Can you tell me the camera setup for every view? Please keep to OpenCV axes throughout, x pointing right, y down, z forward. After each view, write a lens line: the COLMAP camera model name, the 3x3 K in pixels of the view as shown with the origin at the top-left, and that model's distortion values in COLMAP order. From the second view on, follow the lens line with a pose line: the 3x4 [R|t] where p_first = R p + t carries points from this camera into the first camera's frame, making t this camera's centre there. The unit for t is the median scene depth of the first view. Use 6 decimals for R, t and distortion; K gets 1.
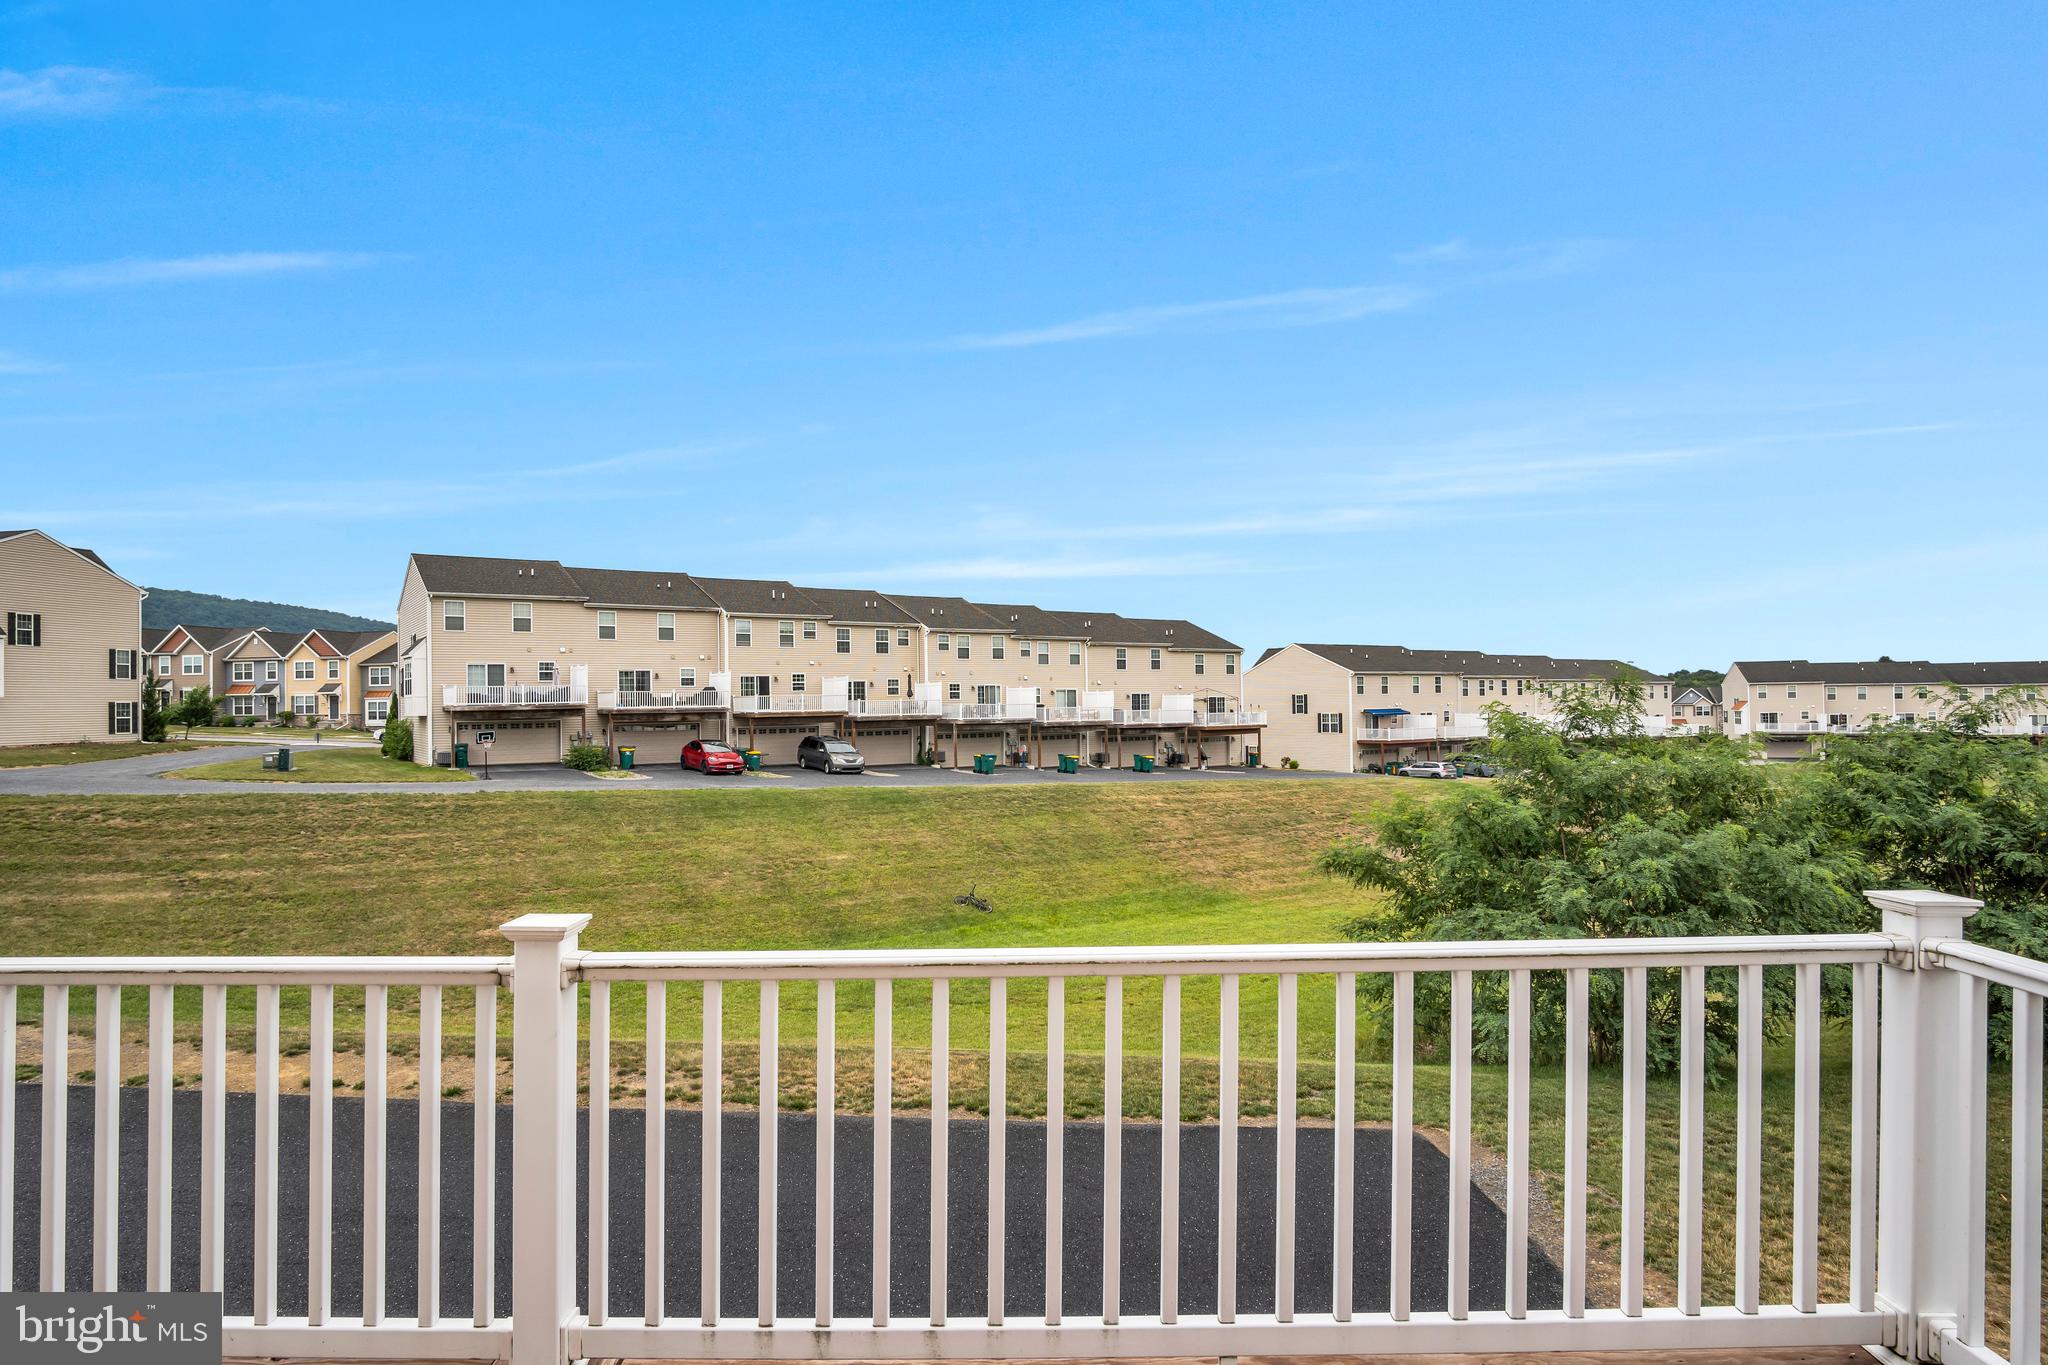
lens RADIAL K [[1102.6, 0, 1007.8], [0, 1102.6, 666.4], [0, 0, 1]] dist [-0.032258, 0.007330]
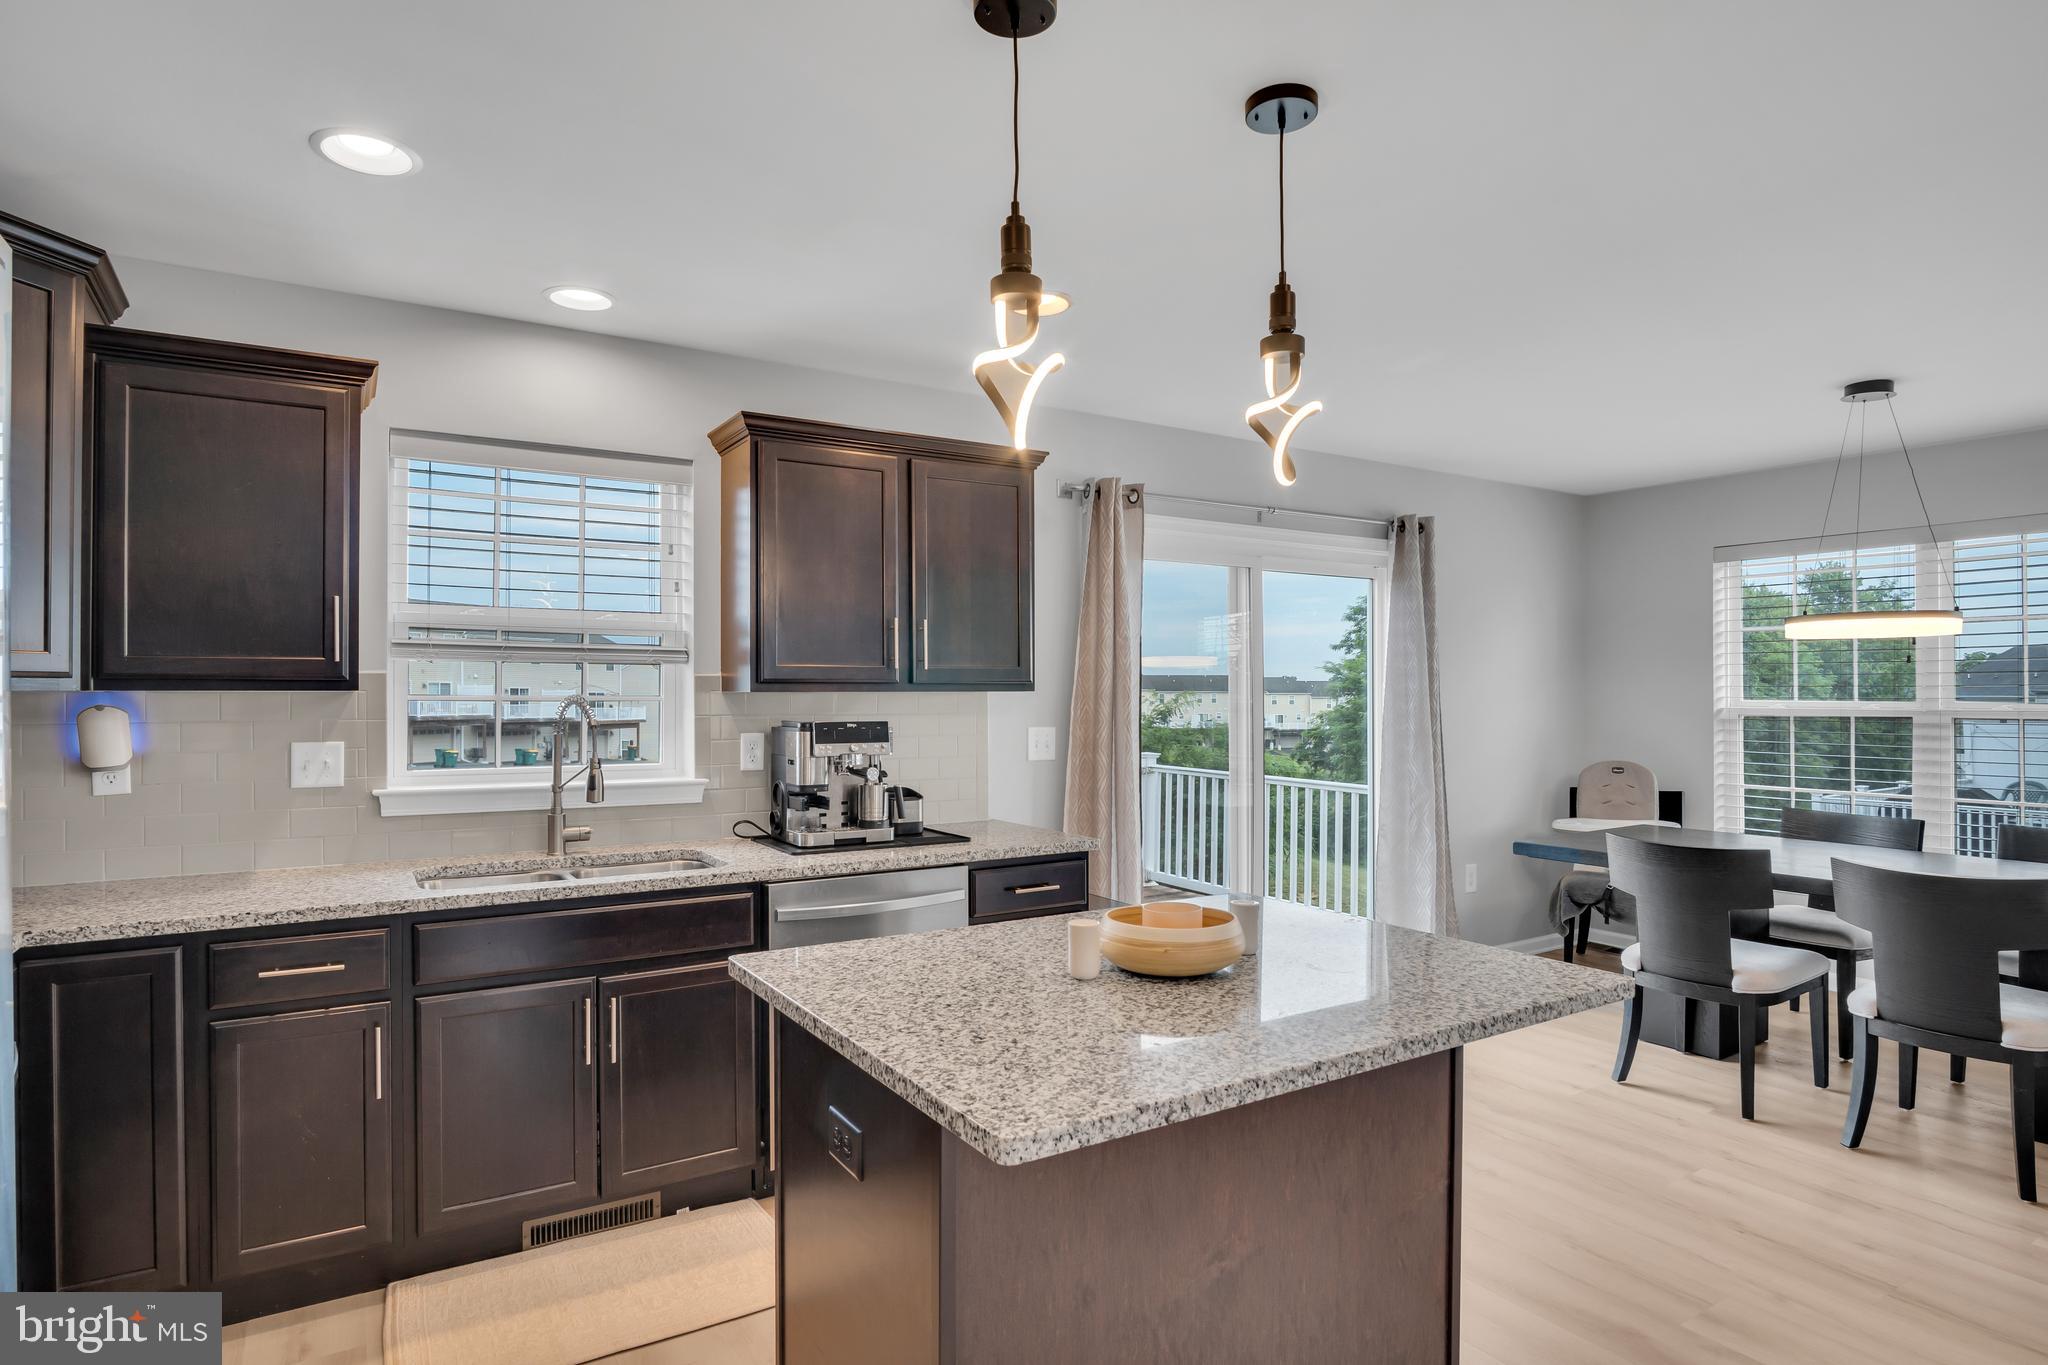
lens RADIAL K [[1102.6, 0, 1002.5], [0, 1102.6, 692.9], [0, 0, 1]] dist [-0.032258, 0.007330]
pose [[0.836007, 0.013684, 0.548549, -0.067765], [-0.028497, 0.999423, 0.018500, -0.001630], [-0.547979, -0.031098, 0.835914, -0.077436]]
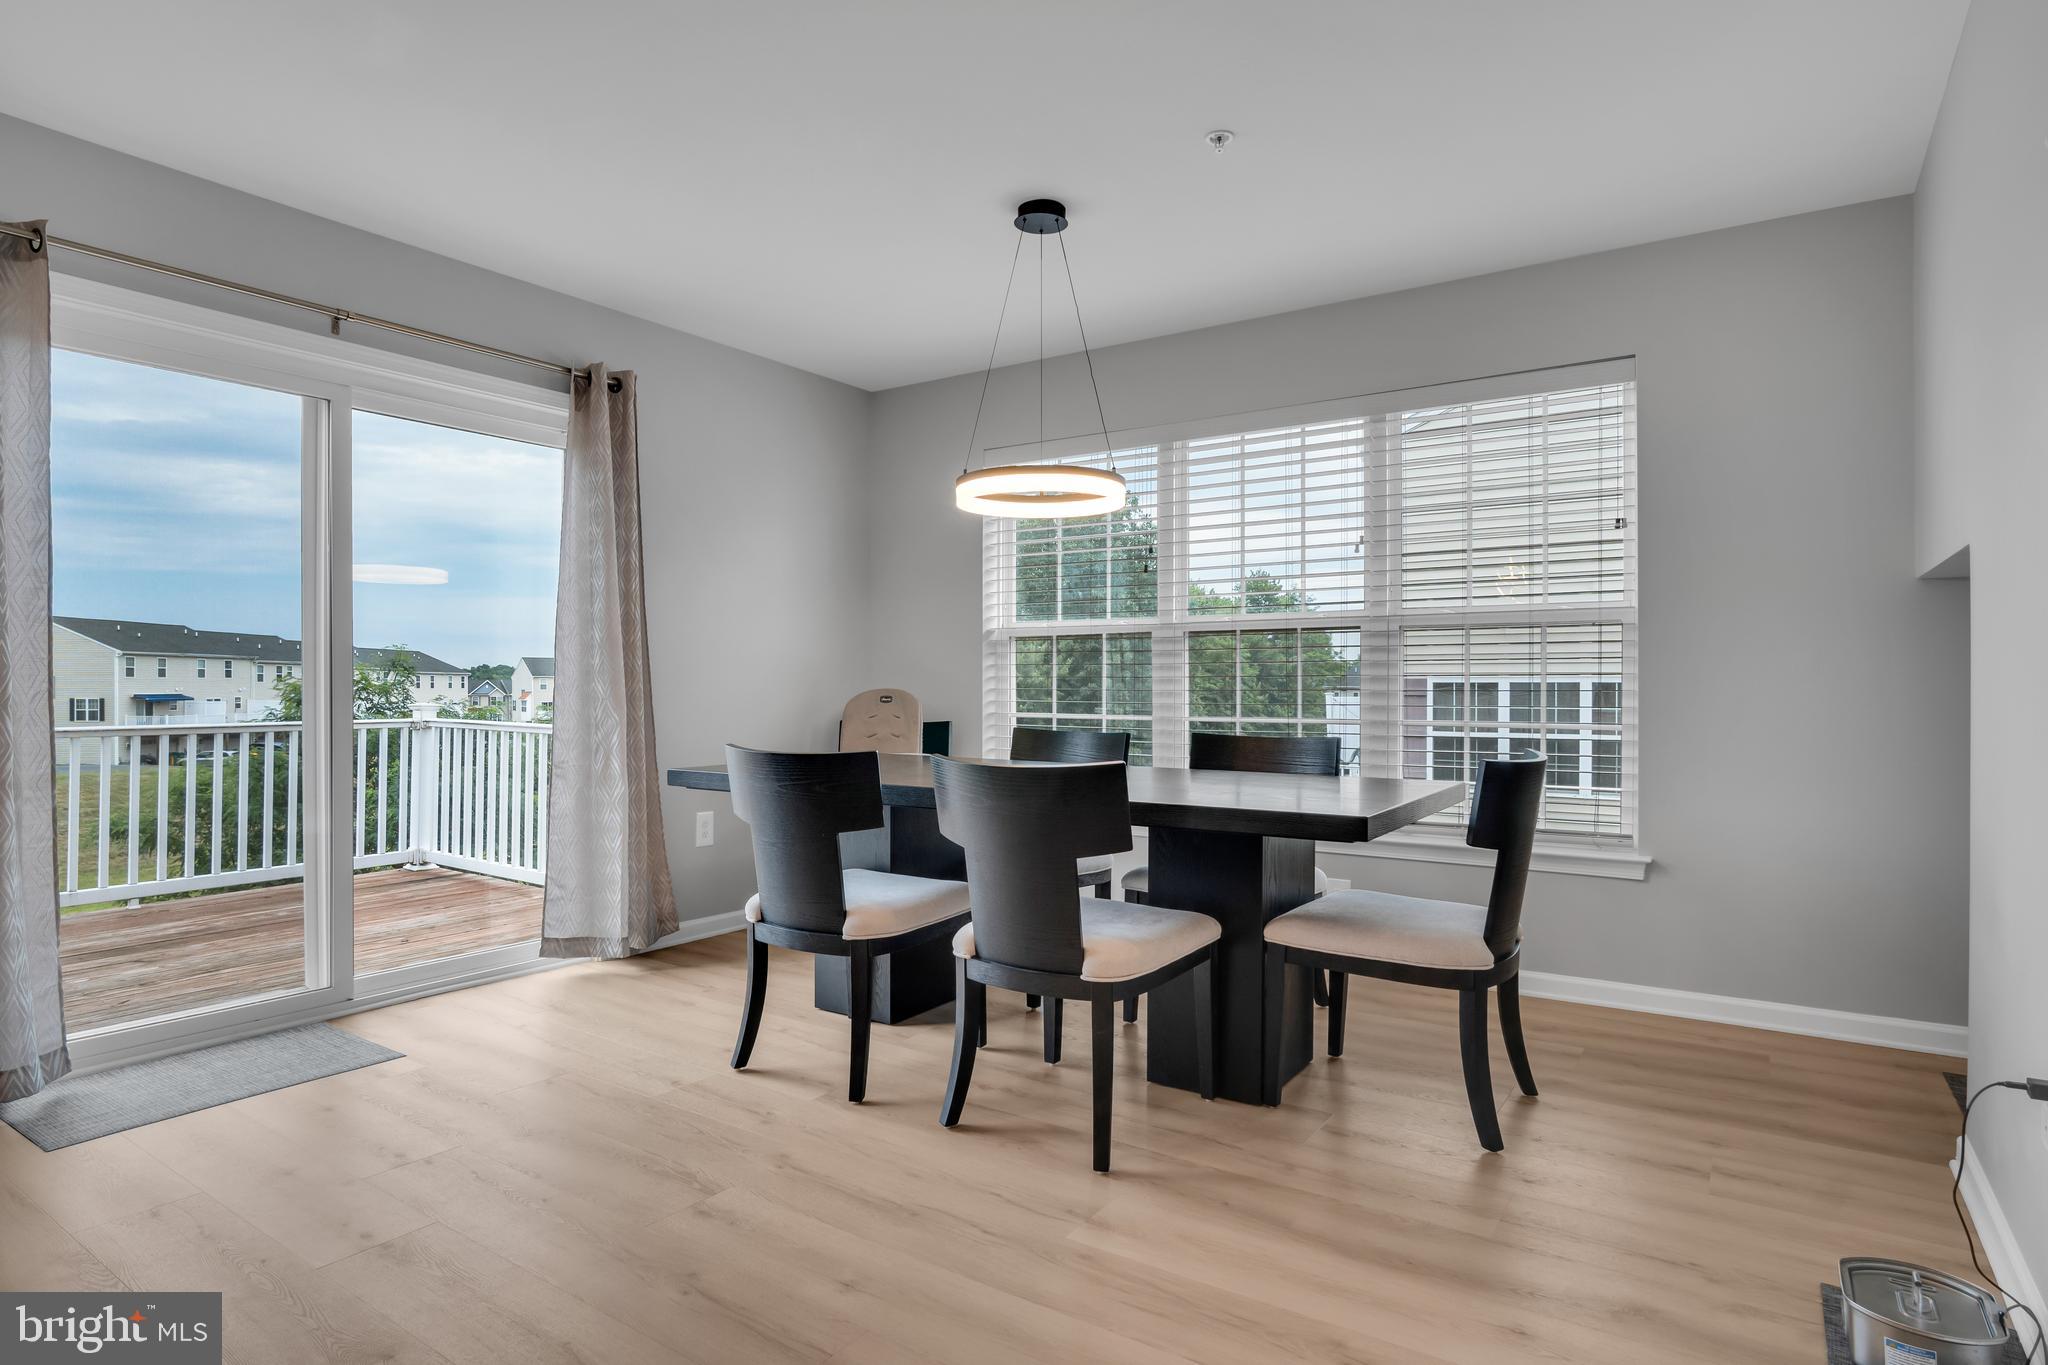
lens RADIAL K [[1102.6, 0, 996.8], [0, 1102.6, 693.1], [0, 0, 1]] dist [-0.032258, 0.007330]
pose [[0.548950, 0.010191, 0.835793, -0.032424], [-0.035705, 0.999299, 0.011267, 0.004321], [-0.835092, -0.036027, 0.548929, -0.081190]]
